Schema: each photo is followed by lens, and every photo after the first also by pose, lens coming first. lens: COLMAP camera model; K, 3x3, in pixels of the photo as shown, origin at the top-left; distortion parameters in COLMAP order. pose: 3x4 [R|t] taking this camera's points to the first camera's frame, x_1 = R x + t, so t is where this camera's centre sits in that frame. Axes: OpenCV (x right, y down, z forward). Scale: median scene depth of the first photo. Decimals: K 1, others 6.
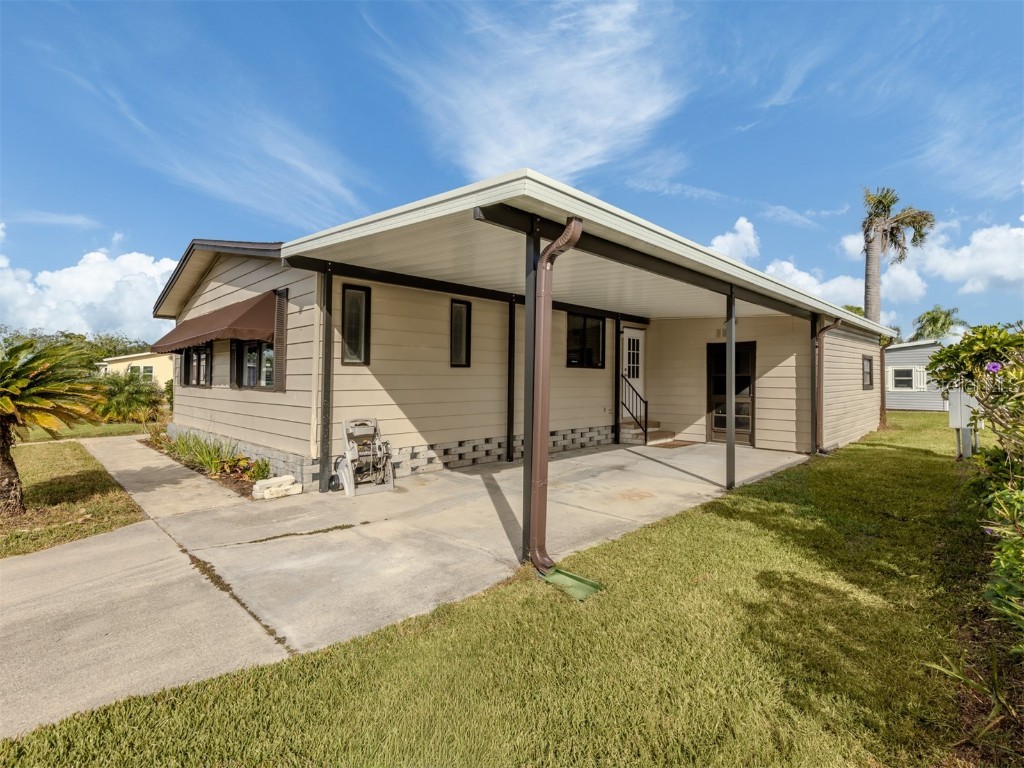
lens RADIAL K [[504.4, 0, 527.9], [0, 504.4, 381.7], [0, 0, 1]] dist [0.006096, 0.000113]
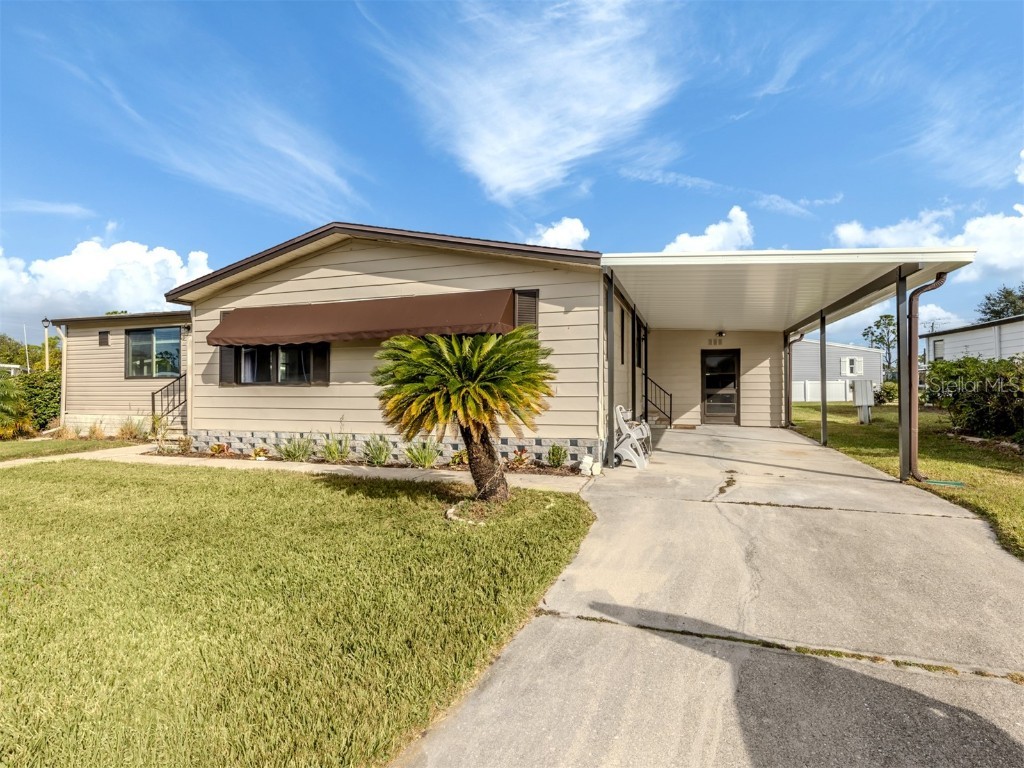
lens RADIAL K [[486.0, 0, 519.2], [0, 486.0, 380.2], [0, 0, 1]] dist [0.004674, -0.000072]
pose [[0.904613, -0.003362, 0.426221, -0.645335], [0.009460, 0.999881, -0.012191, 0.016116], [-0.426129, 0.015060, 0.904537, 0.048482]]
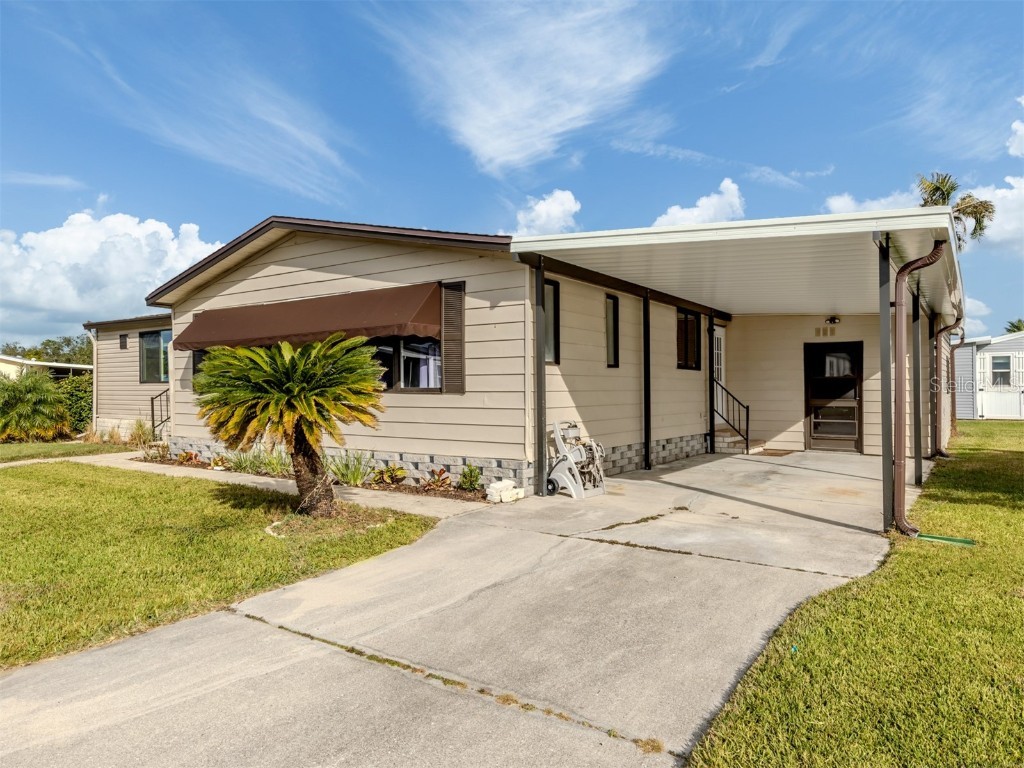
lens RADIAL K [[670.9, 0, 499.4], [0, 670.9, 392.9], [0, 0, 1]] dist [0.004384, 0.002275]
pose [[0.991132, -0.003330, 0.132840, -0.386815], [0.002910, 0.999990, 0.003359, 0.010343], [-0.132850, -0.002943, 0.991132, -0.150325]]
